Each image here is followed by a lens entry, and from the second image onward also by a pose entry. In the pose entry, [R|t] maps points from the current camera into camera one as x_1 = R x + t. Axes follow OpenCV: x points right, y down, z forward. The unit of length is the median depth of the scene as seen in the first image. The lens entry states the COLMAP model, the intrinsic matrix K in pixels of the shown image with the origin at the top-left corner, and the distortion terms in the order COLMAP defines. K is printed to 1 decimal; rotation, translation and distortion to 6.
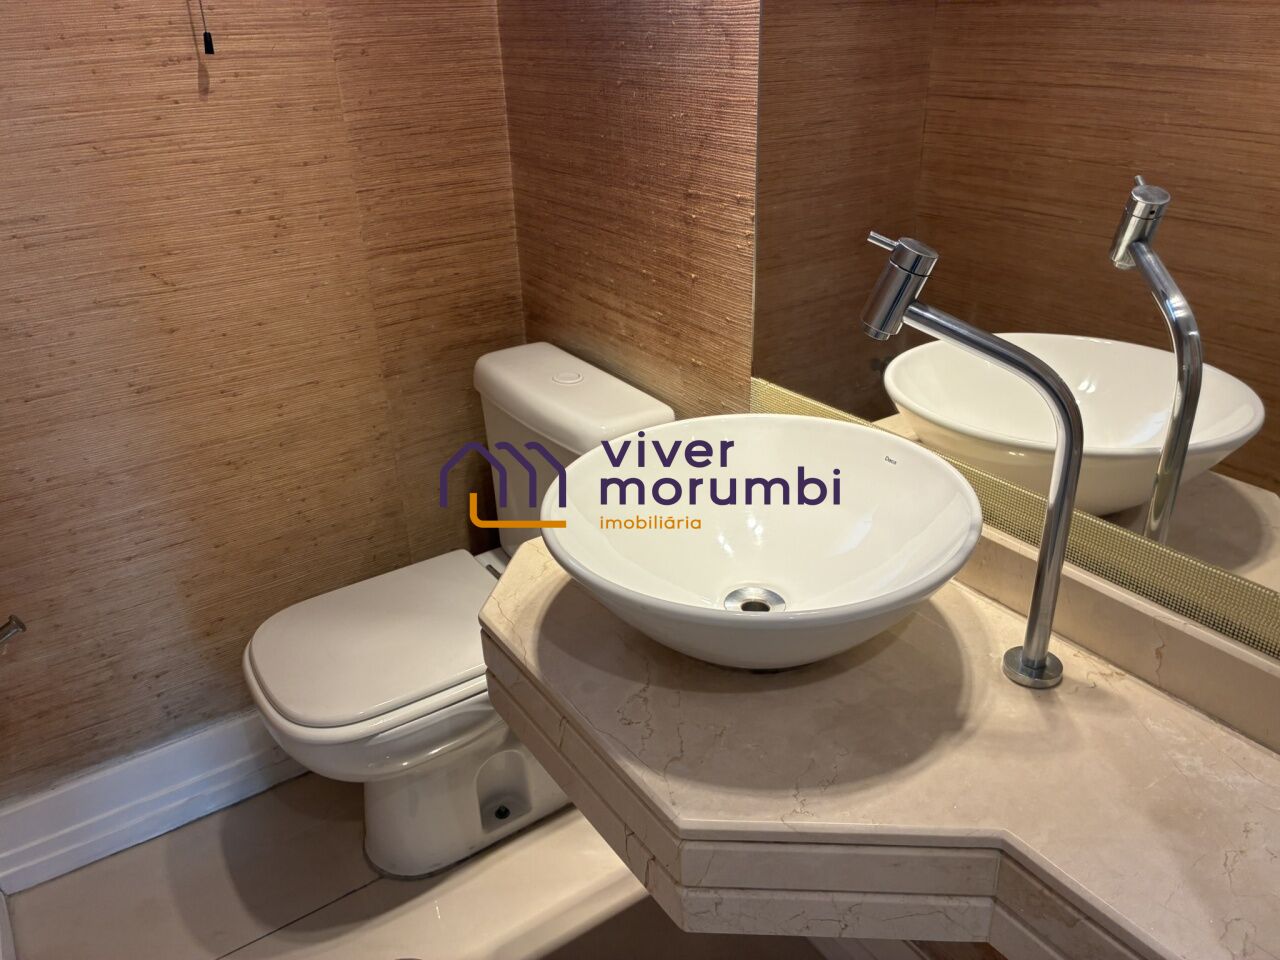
lens RADIAL K [[965.7, 0, 634.1], [0, 965.7, 469.6], [0, 0, 1]] dist [0.053473, -0.067934]
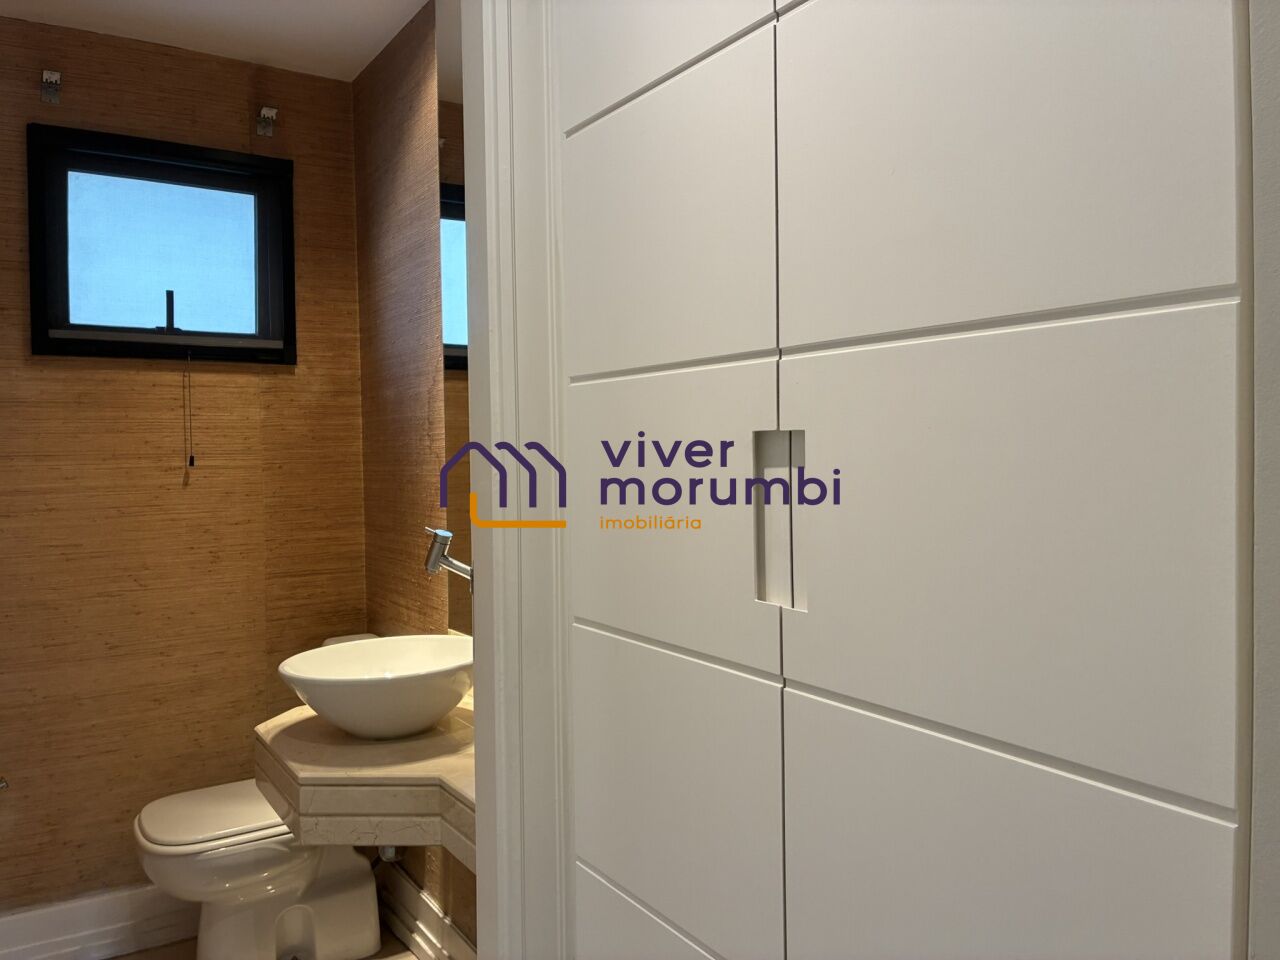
lens RADIAL K [[965.7, 0, 636.6], [0, 965.7, 478.8], [0, 0, 1]] dist [0.053473, -0.067934]
pose [[0.999726, 0.013961, -0.018764, 0.417243], [-0.020432, 0.911742, -0.410256, 0.318238], [0.011380, 0.410527, 0.911777, -0.630408]]
